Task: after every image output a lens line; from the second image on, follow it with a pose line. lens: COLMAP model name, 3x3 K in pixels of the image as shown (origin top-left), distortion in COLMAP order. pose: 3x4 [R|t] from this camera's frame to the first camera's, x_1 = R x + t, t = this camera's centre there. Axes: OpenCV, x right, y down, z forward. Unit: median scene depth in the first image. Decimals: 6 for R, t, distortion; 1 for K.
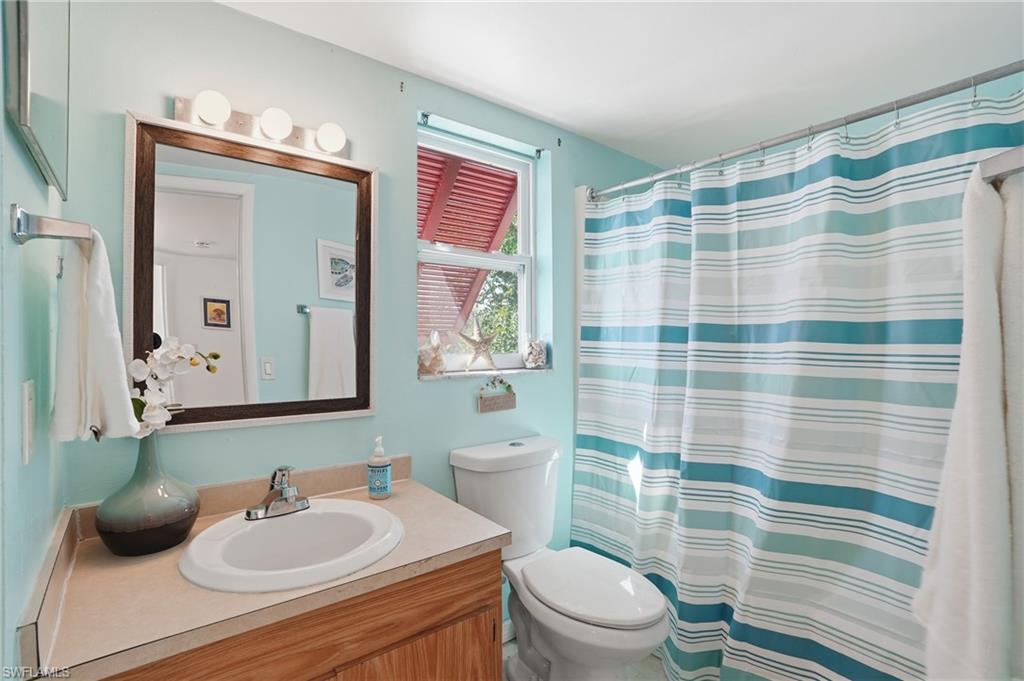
lens RADIAL K [[470.8, 0, 509.6], [0, 470.8, 339.0], [0, 0, 1]] dist [-0.076064, 0.027734]
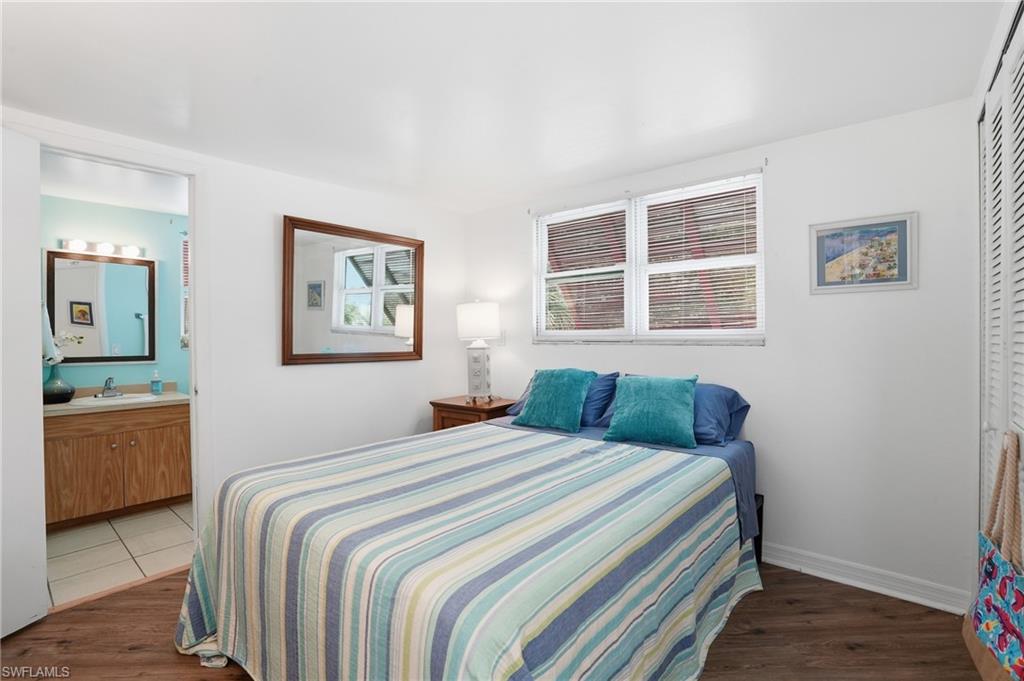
lens RADIAL K [[470.8, 0, 509.6], [0, 470.8, 339.0], [0, 0, 1]] dist [-0.076064, 0.027734]
pose [[0.981377, -0.002027, 0.192079, 1.210423], [0.000674, 0.999975, 0.007109, 0.027783], [-0.192089, -0.006847, 0.981354, -1.902662]]
